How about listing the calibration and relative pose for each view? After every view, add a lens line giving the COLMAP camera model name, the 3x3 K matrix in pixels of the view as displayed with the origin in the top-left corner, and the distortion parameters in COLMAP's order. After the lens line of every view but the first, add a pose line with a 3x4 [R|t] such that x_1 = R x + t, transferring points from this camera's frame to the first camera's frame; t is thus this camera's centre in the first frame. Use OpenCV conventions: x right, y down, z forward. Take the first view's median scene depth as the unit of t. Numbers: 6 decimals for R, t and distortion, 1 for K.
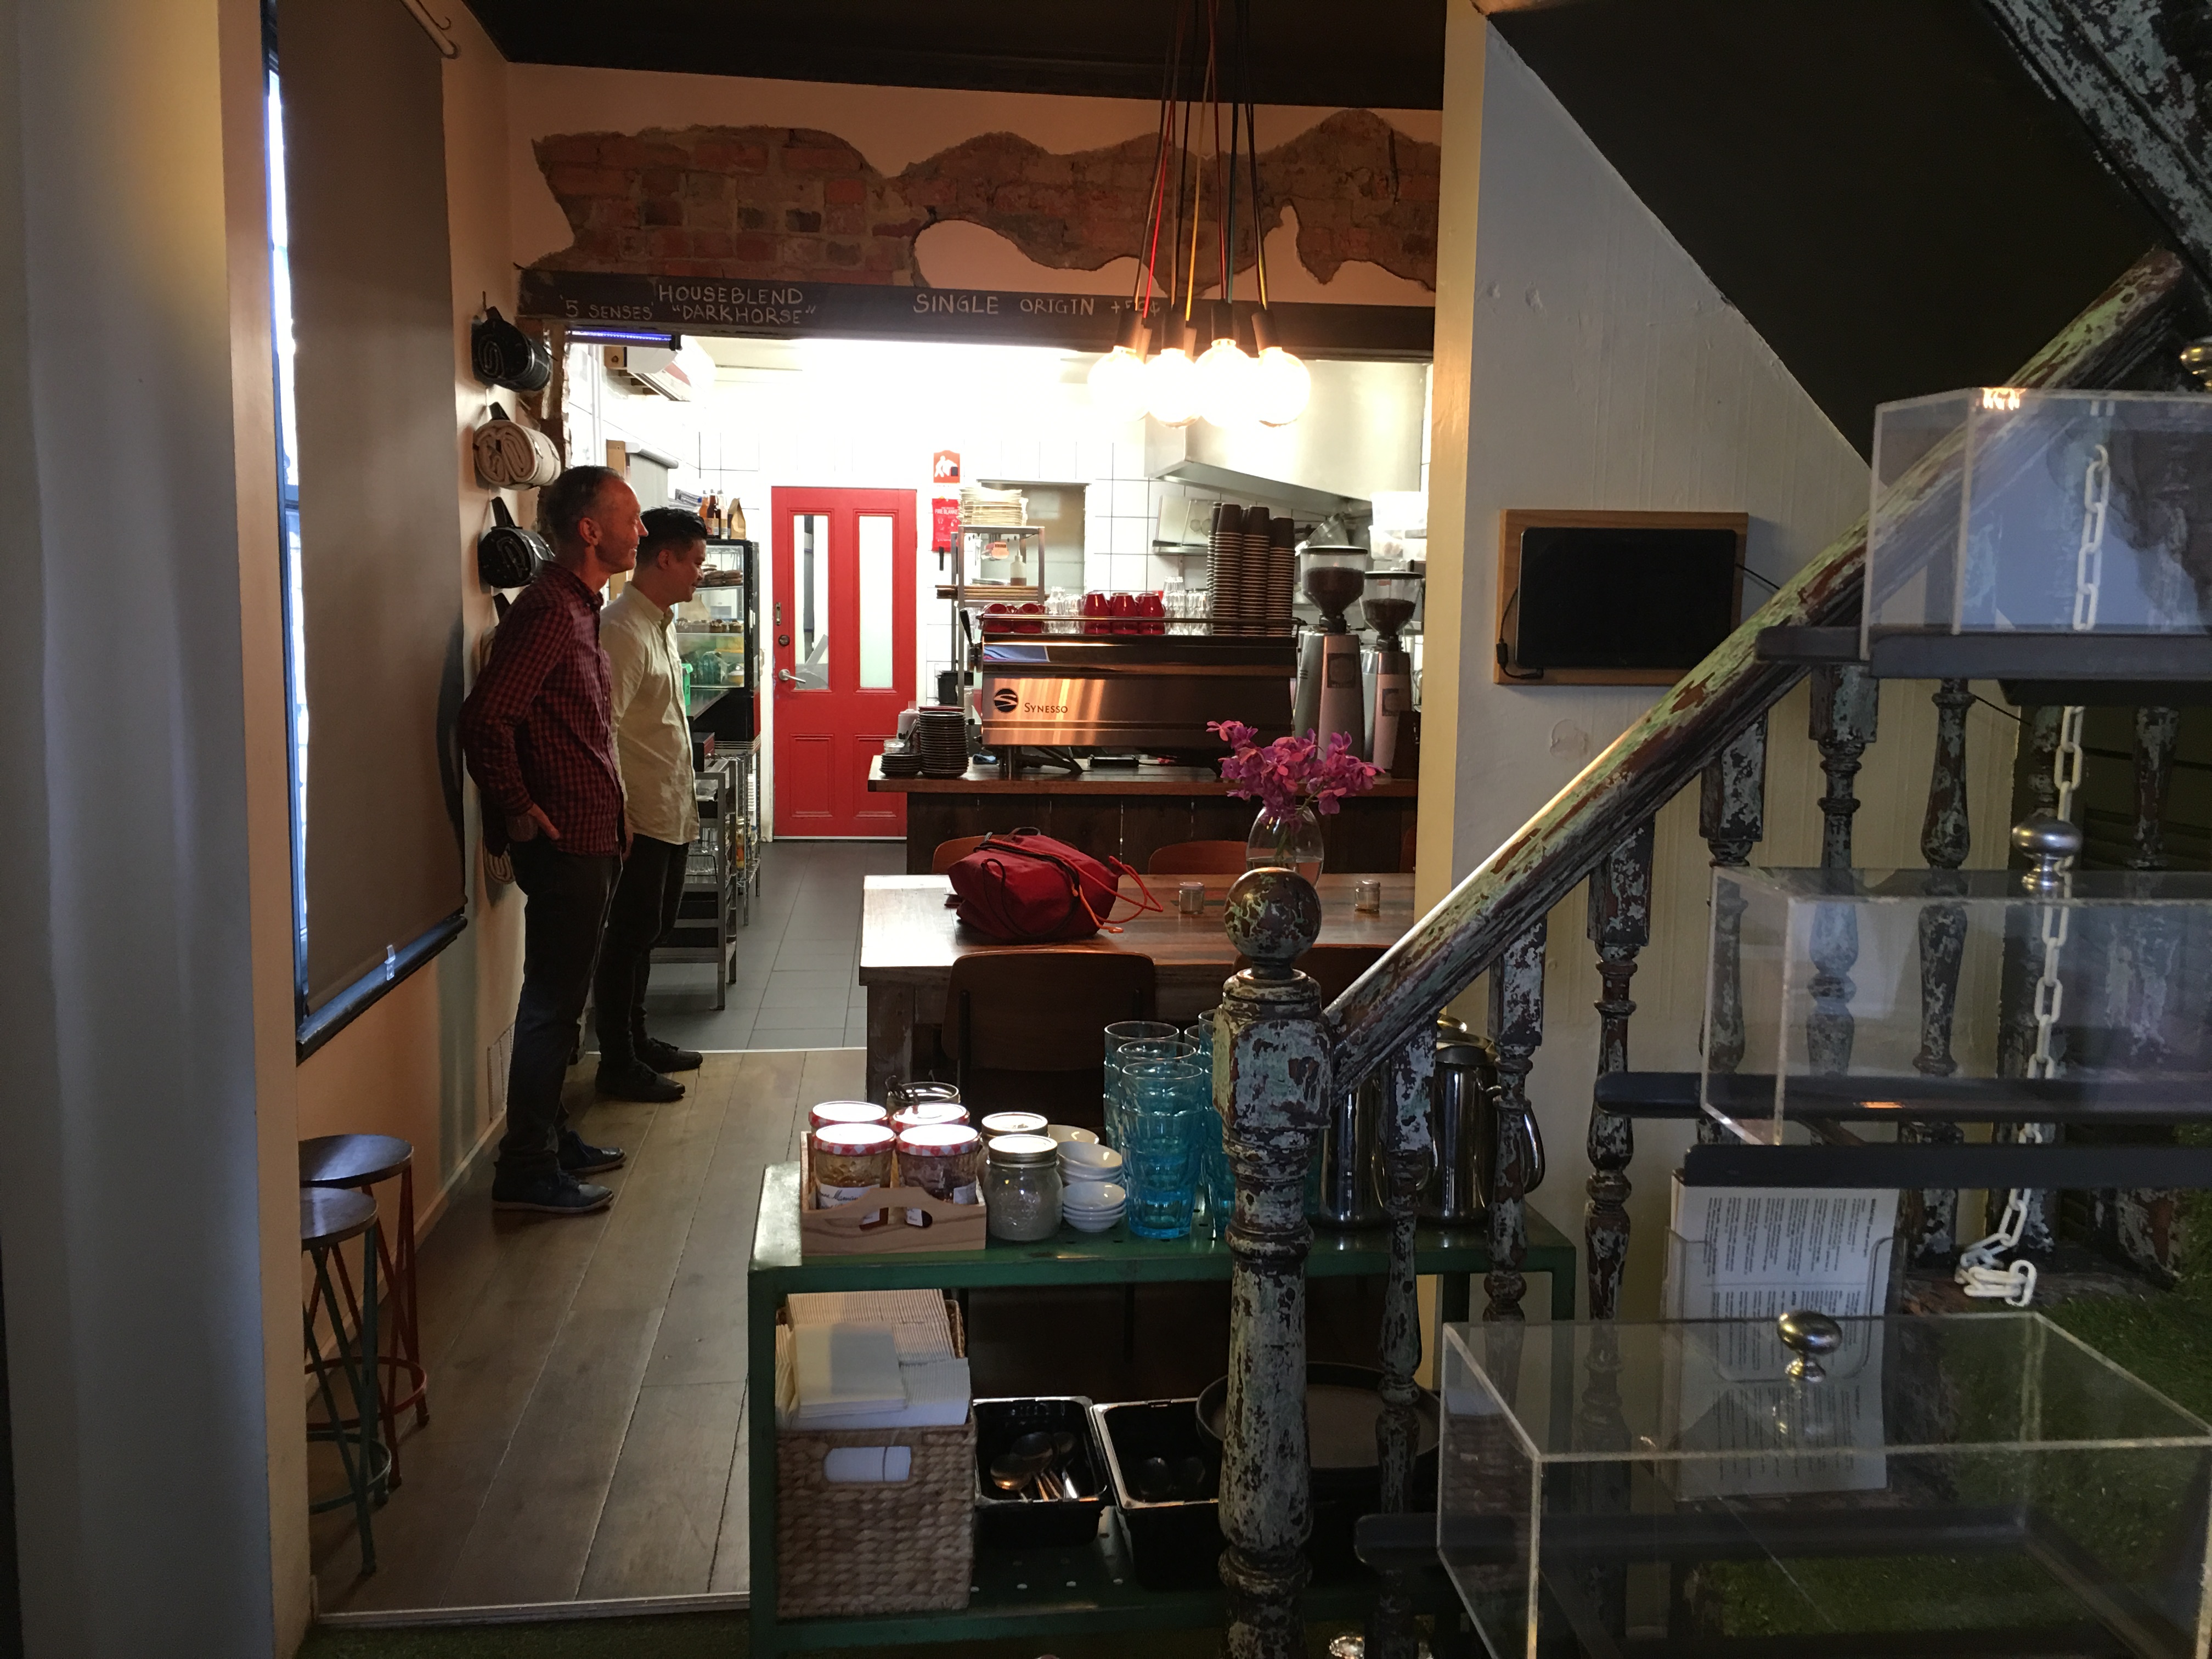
lens RADIAL K [[1863.5, 0, 1110.2], [0, 1863.5, 822.7], [0, 0, 1]] dist [0.007550, 0.003816]
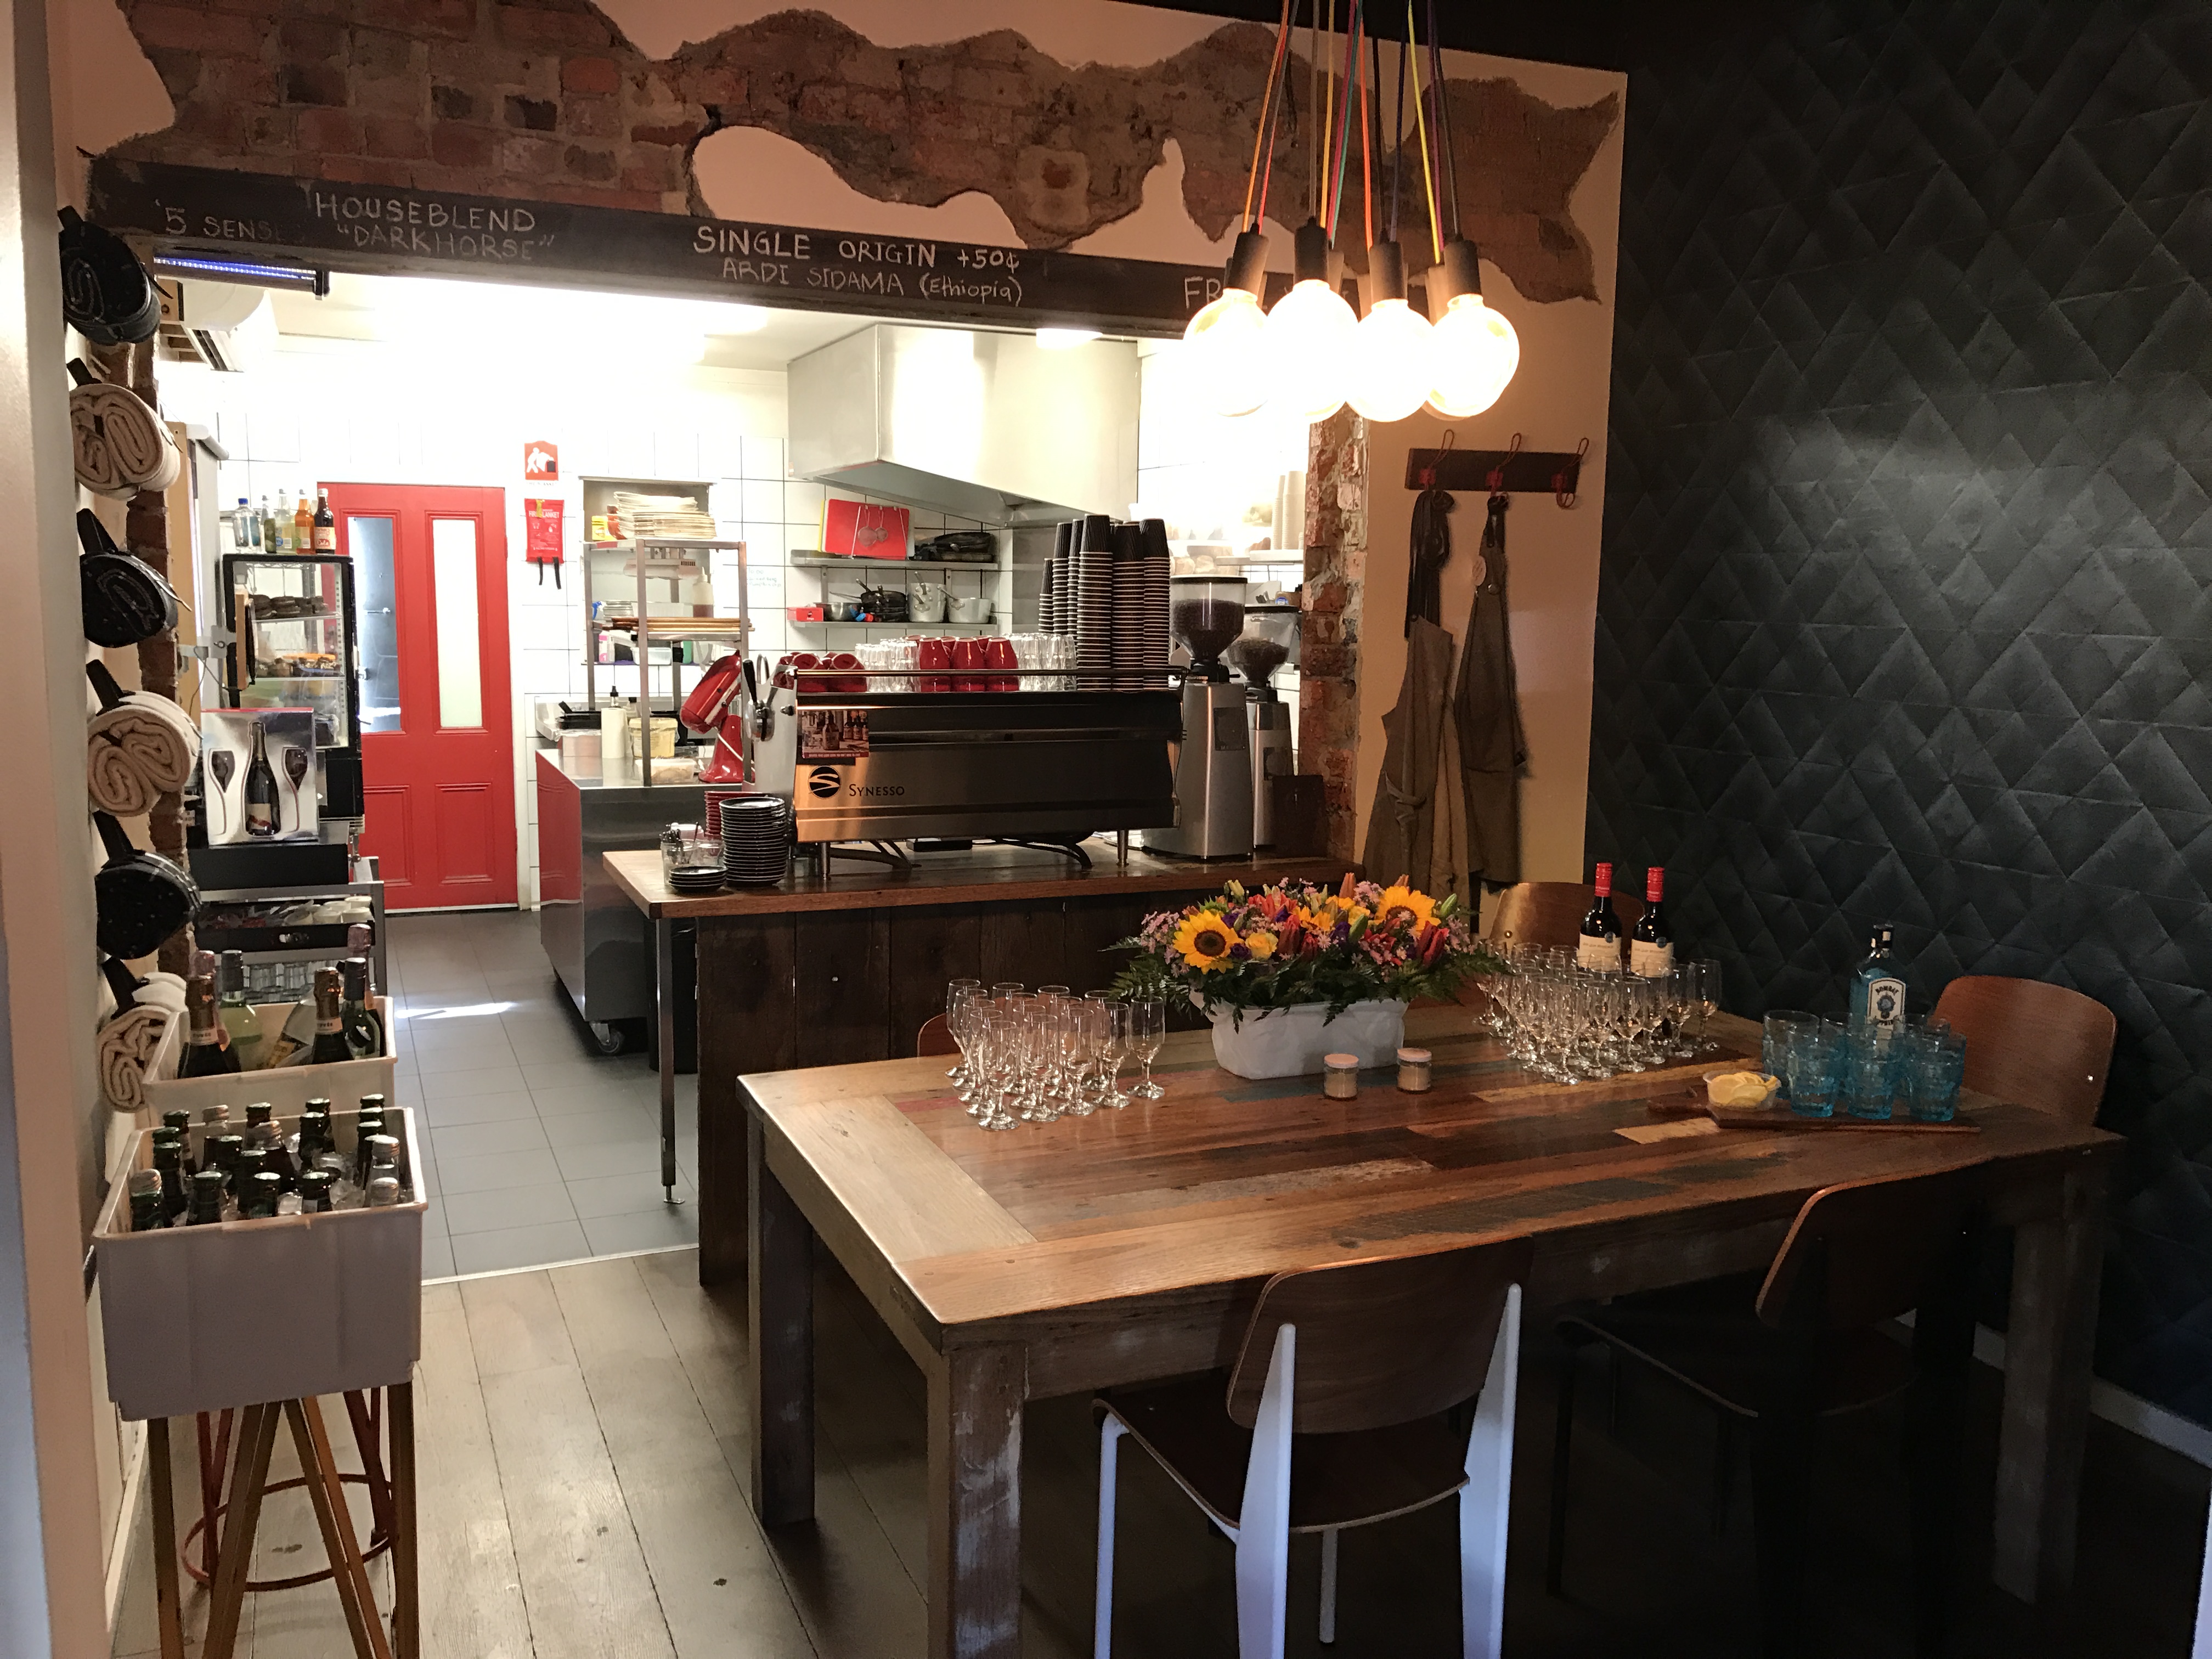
lens RADIAL K [[1824.1, 0, 1104.0], [0, 1824.1, 832.7], [0, 0, 1]] dist [-0.016584, 0.019645]
pose [[0.959203, -0.040875, 0.279748, -0.158621], [0.037435, 0.999144, 0.017629, -0.057521], [-0.280229, -0.006438, 0.959912, 0.283945]]
